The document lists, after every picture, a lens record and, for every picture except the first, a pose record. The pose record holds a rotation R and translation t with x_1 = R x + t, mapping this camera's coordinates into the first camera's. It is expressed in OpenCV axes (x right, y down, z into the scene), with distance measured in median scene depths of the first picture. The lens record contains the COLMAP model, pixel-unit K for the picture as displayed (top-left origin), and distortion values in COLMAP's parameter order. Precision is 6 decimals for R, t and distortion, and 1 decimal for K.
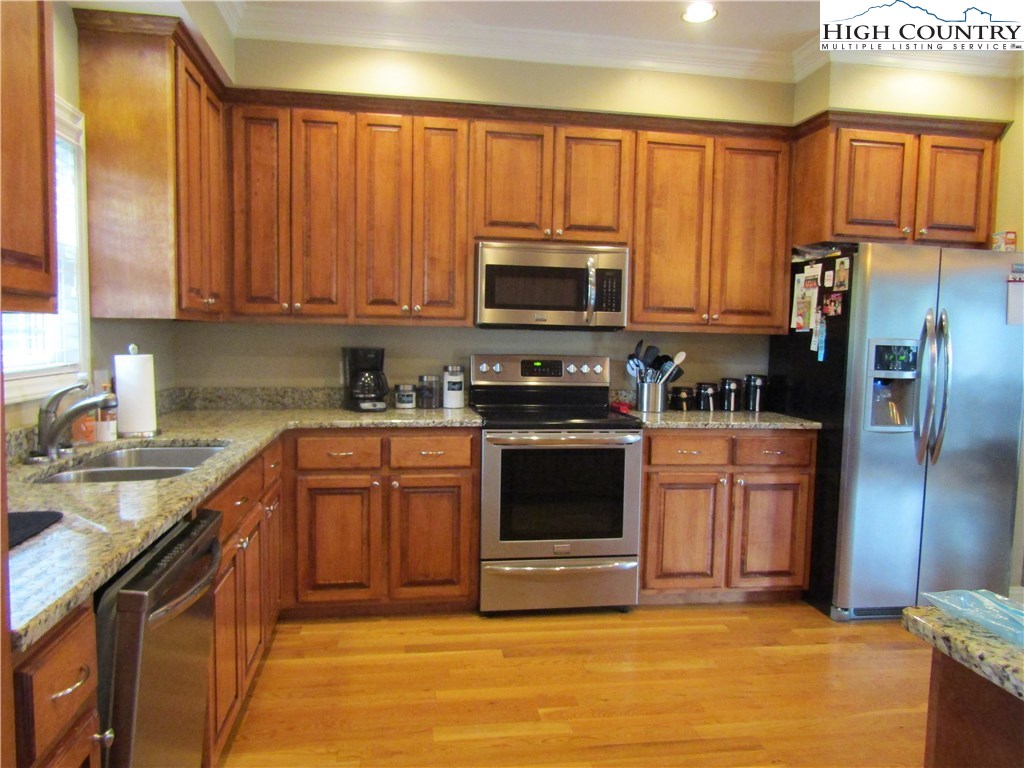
lens RADIAL K [[723.1, 0, 512.0], [0, 723.1, 384.0], [0, 0, 1]] dist [-0.011423, 0.000339]
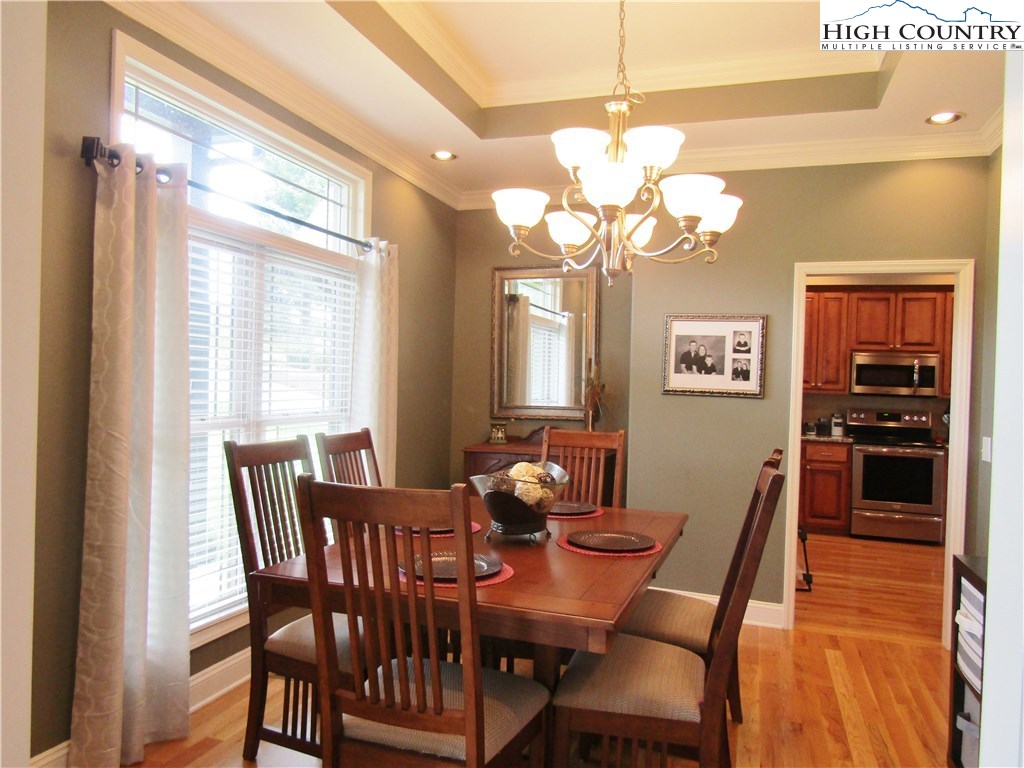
lens RADIAL K [[723.1, 0, 512.0], [0, 723.1, 384.0], [0, 0, 1]] dist [-0.011423, 0.000339]
pose [[0.887403, 0.011443, -0.460852, 0.038185], [-0.049763, 0.996228, -0.071087, 0.080931], [0.458300, 0.086016, 0.884625, -1.201896]]
